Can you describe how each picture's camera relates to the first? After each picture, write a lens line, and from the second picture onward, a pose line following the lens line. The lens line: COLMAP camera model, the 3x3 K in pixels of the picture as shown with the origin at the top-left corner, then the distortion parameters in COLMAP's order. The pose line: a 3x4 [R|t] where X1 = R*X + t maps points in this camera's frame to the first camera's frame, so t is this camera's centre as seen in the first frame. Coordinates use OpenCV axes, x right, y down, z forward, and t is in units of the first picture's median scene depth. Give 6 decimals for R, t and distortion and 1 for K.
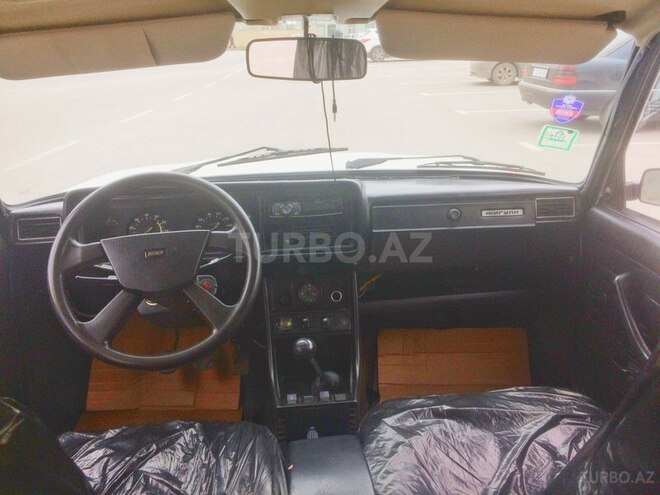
lens RADIAL K [[587.8, 0, 330.0], [0, 587.8, 247.5], [0, 0, 1]] dist [0.001254, -0.019460]
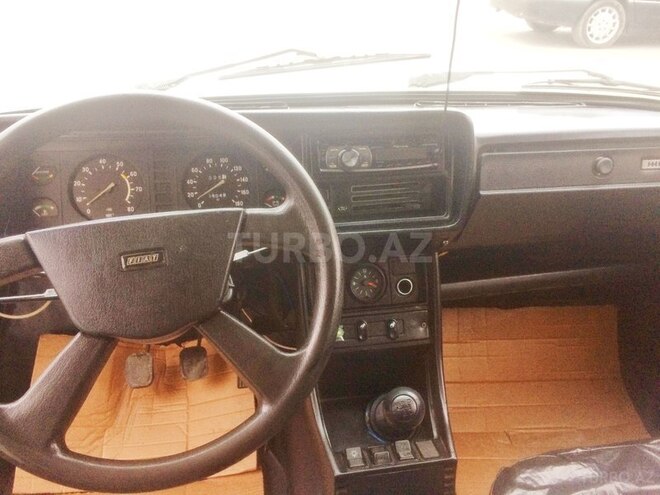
lens RADIAL K [[587.8, 0, 330.0], [0, 587.8, 247.5], [0, 0, 1]] dist [0.001254, -0.019460]
pose [[0.994335, -0.010078, 0.105814, -0.146225], [-0.005427, 0.989384, 0.145226, -0.057313], [-0.106154, -0.144978, 0.983724, 0.374697]]
